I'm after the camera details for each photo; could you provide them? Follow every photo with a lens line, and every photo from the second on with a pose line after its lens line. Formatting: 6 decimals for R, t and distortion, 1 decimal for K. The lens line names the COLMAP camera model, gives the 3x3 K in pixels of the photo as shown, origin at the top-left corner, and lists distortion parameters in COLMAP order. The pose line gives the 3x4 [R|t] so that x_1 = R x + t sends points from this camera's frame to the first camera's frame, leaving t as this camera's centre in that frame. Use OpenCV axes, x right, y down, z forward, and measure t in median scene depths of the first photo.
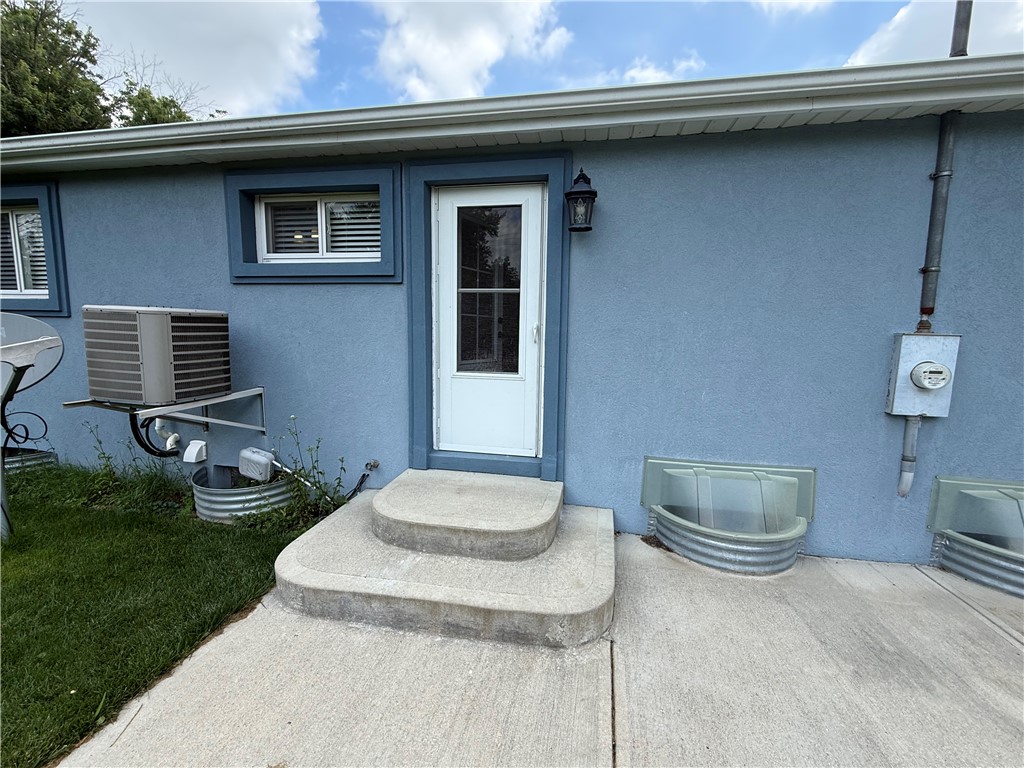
lens RADIAL K [[438.7, 0, 512.0], [0, 438.7, 384.0], [0, 0, 1]] dist [0.001016, 0.000398]
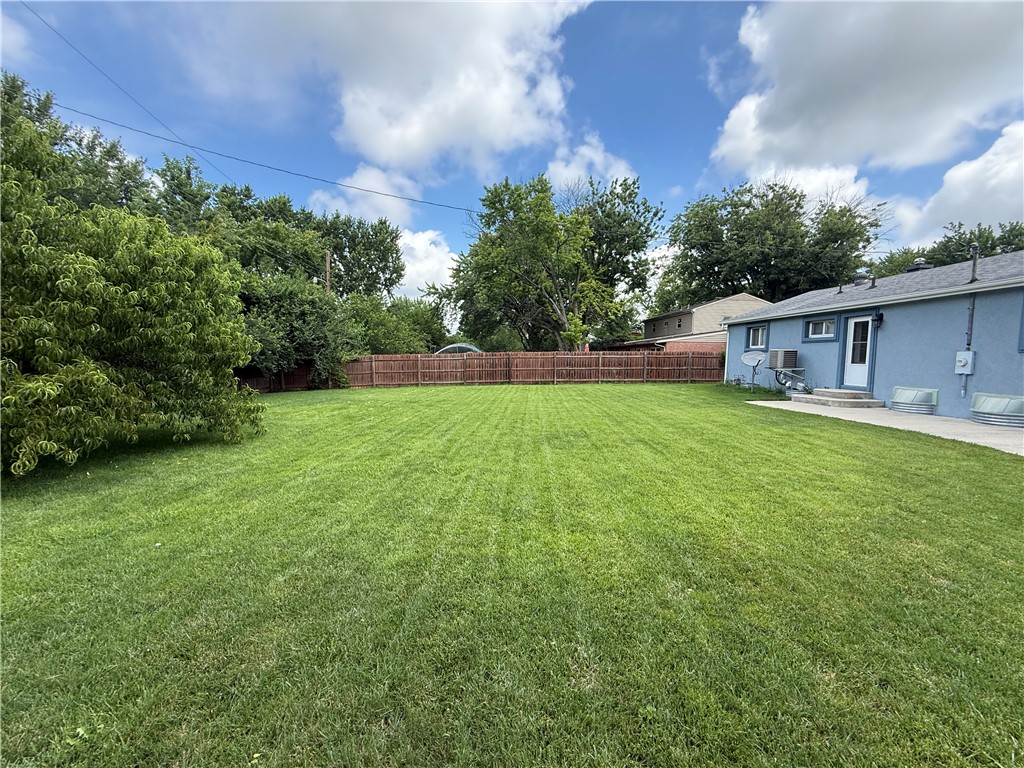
lens RADIAL K [[405.9, 0, 510.8], [0, 405.9, 384.6], [0, 0, 1]] dist [0.000376, -0.000261]
pose [[0.221476, 0.057162, -0.973489, 2.566312], [-0.130213, 0.991074, 0.028570, 0.418120], [0.966433, 0.120433, 0.226943, -2.537489]]
